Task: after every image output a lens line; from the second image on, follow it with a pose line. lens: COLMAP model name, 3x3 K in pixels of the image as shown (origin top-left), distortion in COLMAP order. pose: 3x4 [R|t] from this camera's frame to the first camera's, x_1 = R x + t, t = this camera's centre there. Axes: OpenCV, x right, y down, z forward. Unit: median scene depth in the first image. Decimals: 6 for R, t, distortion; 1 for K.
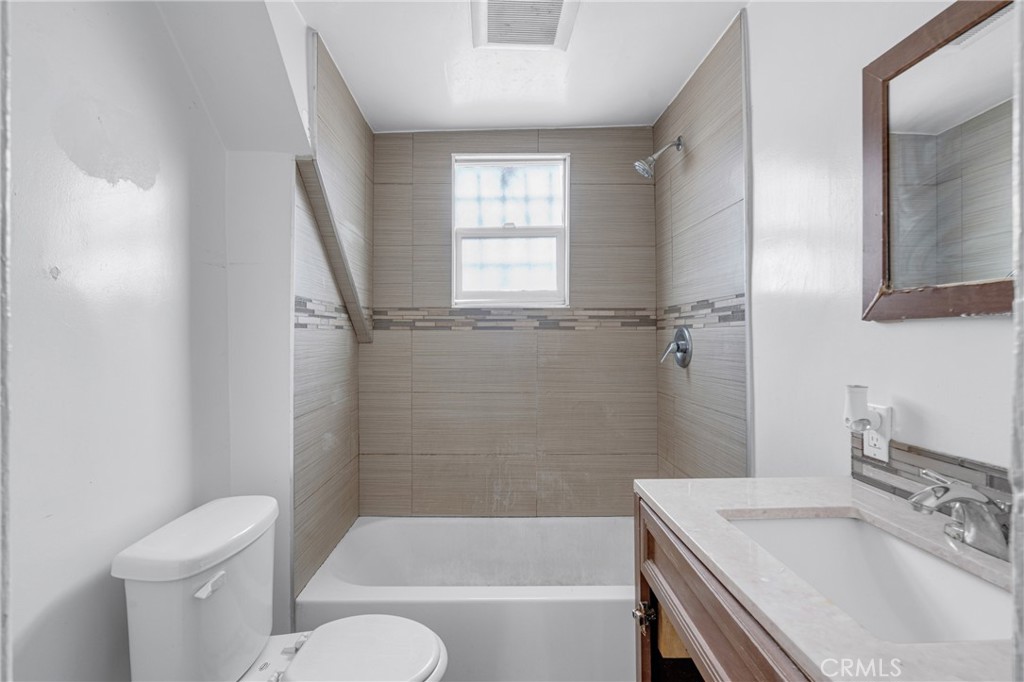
lens RADIAL K [[483.5, 0, 510.0], [0, 483.5, 335.5], [0, 0, 1]] dist [-0.004516, 0.003294]
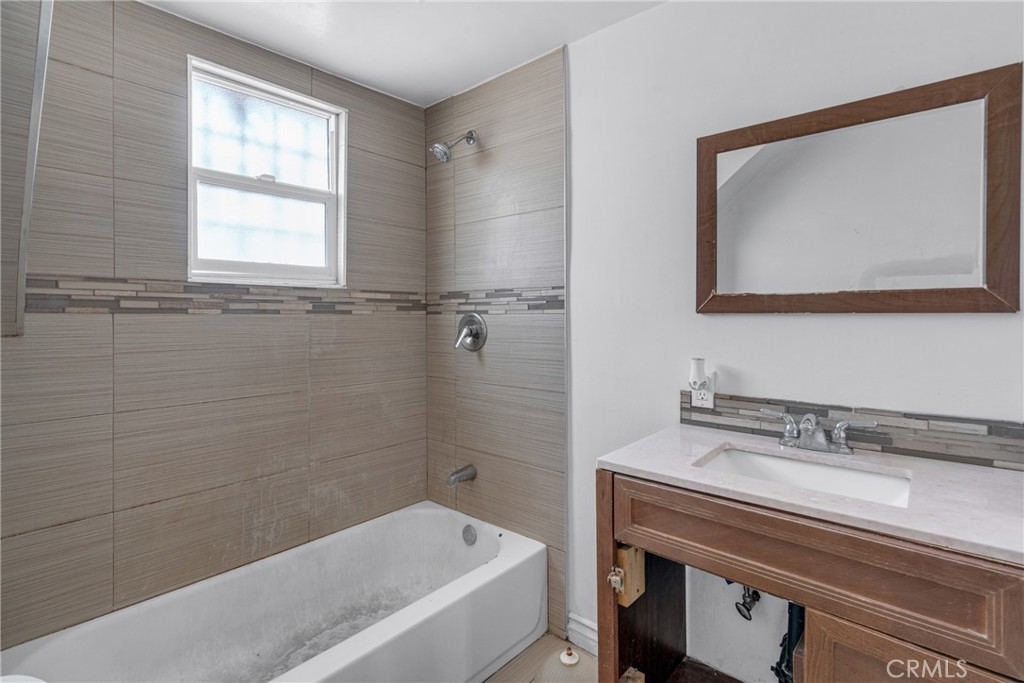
lens RADIAL K [[483.5, 0, 501.0], [0, 483.5, 320.7], [0, 0, 1]] dist [-0.004516, 0.003294]
pose [[0.668747, -0.007068, 0.743456, -0.336008], [-0.003249, 0.999917, 0.012429, -0.011448], [-0.743483, -0.010727, 0.668669, 0.213818]]
